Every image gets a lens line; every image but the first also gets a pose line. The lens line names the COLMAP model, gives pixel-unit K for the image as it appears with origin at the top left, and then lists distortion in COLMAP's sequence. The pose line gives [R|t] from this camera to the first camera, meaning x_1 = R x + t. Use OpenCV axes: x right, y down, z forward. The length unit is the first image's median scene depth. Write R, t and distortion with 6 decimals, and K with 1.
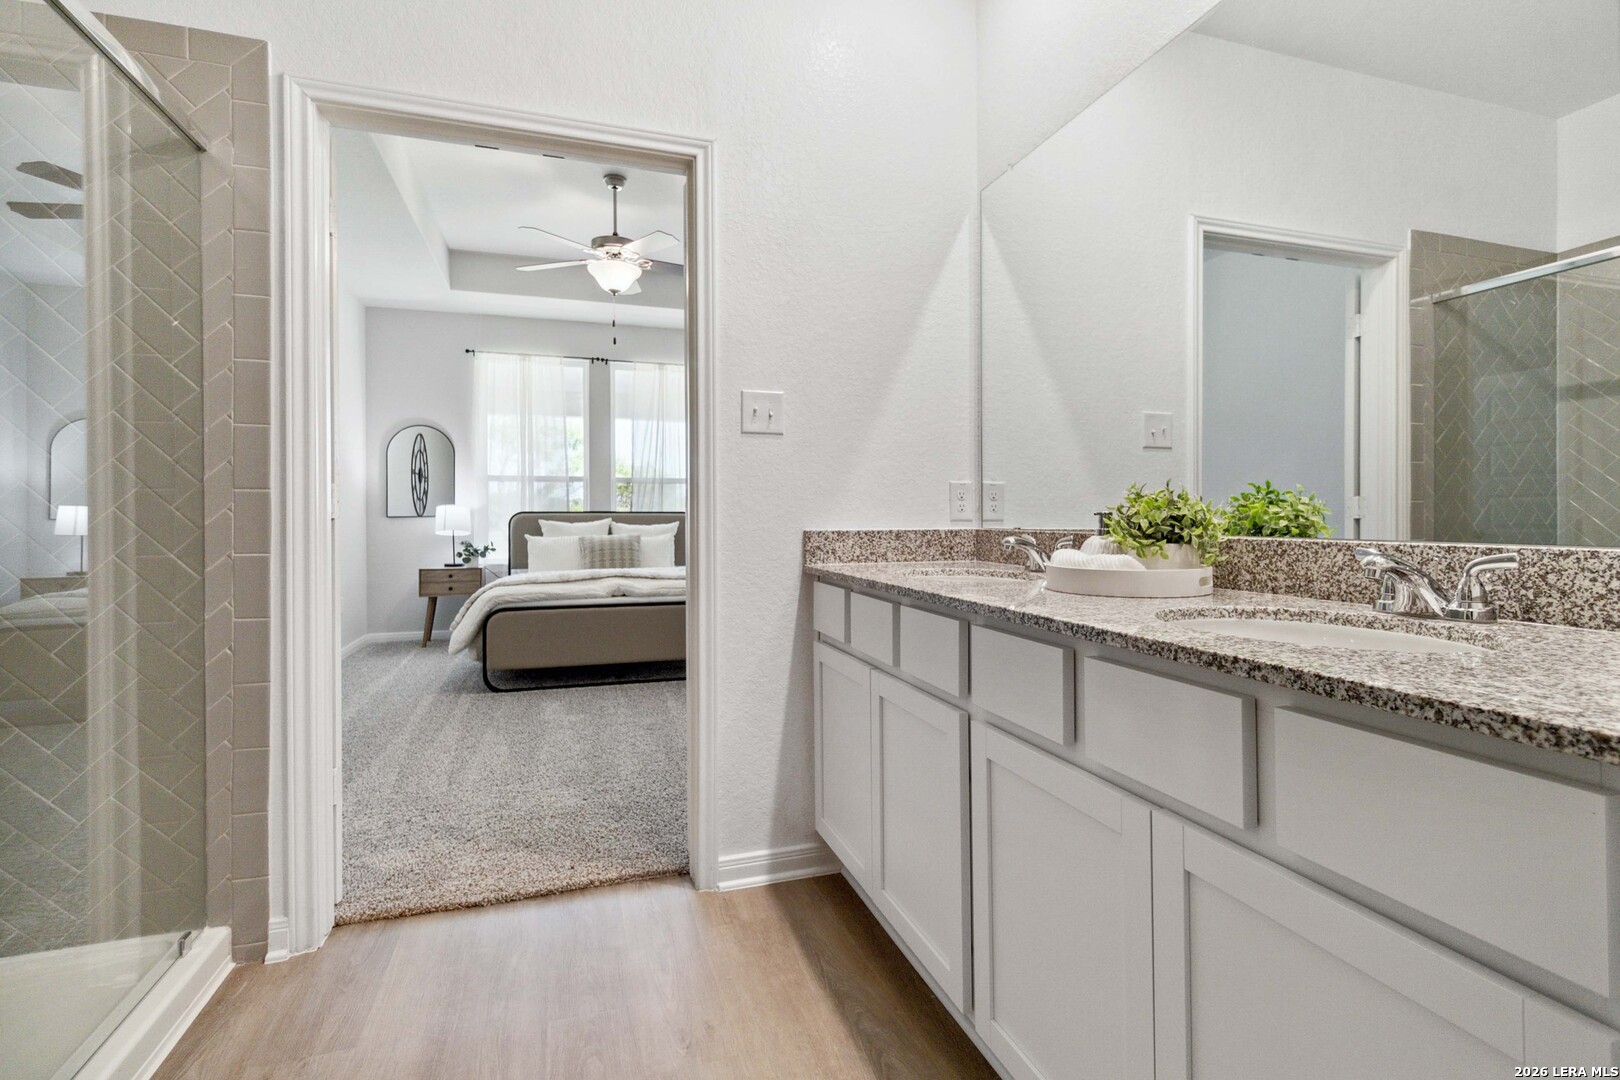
lens RADIAL K [[763.9, 0, 815.5], [0, 763.9, 519.2], [0, 0, 1]] dist [0.014339, 0.000589]
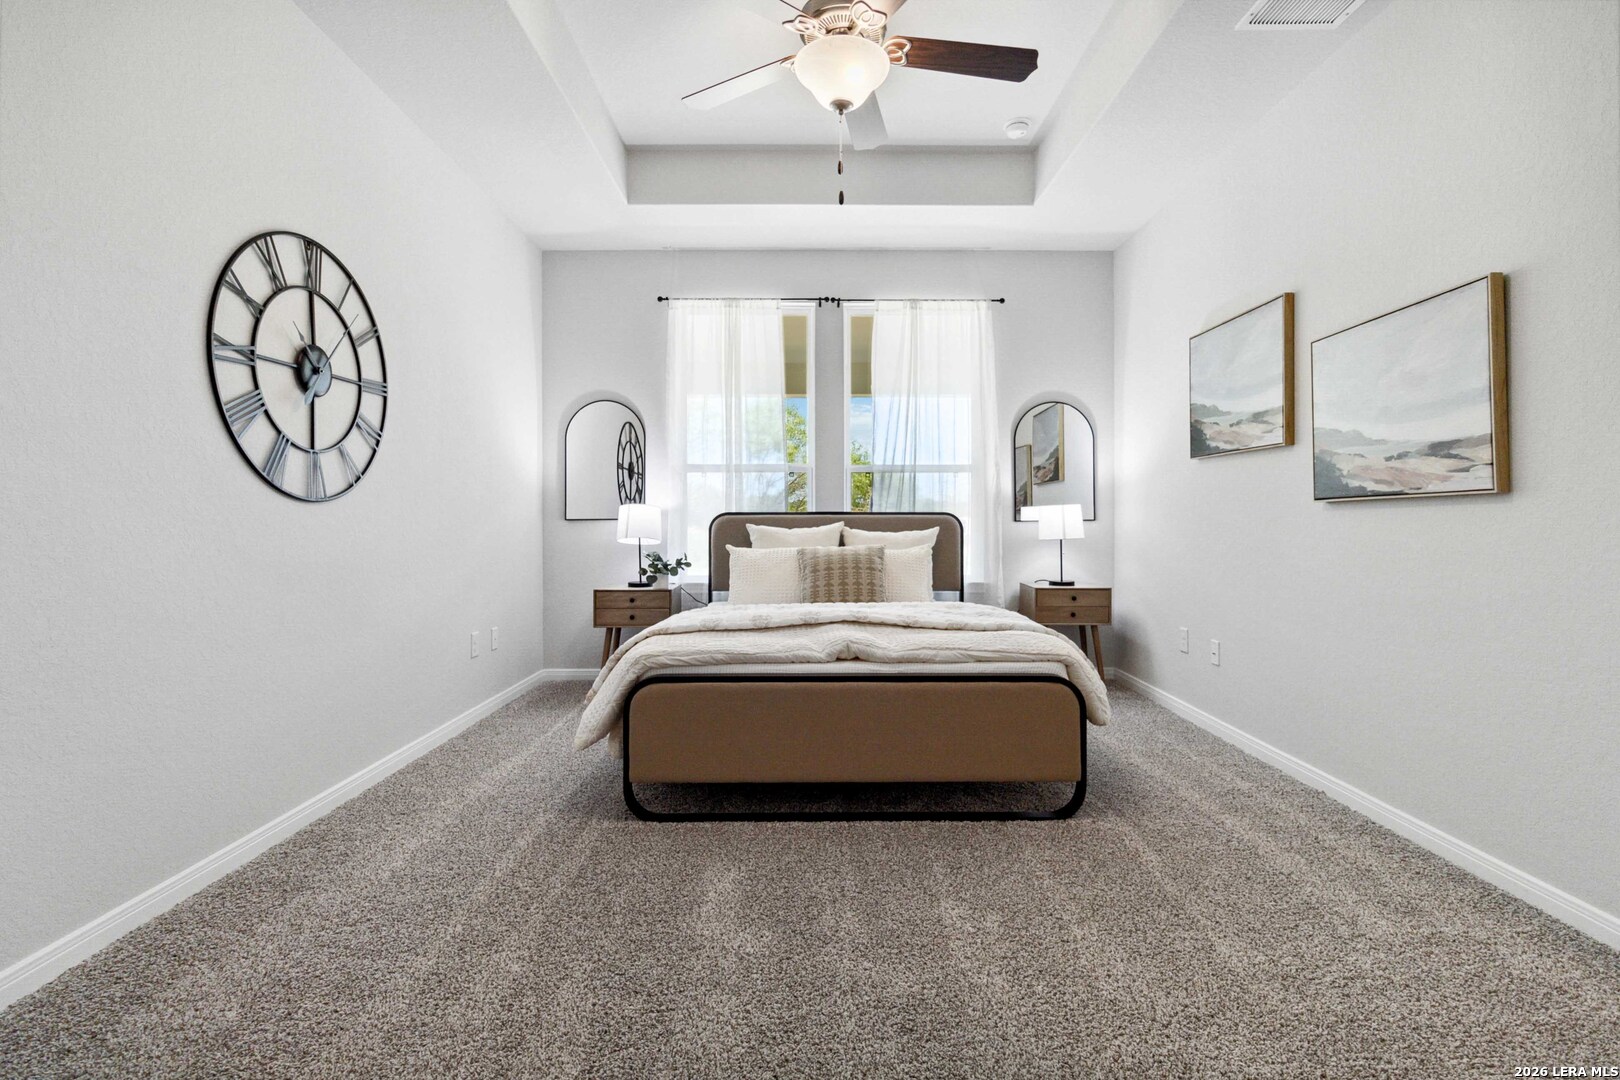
lens RADIAL K [[763.9, 0, 815.5], [0, 763.9, 519.2], [0, 0, 1]] dist [0.014339, 0.000589]
pose [[0.951614, 0.001645, -0.307292, -0.081312], [-0.002926, 0.999989, -0.003708, -0.001356], [0.307283, 0.004428, 0.951608, 0.346553]]
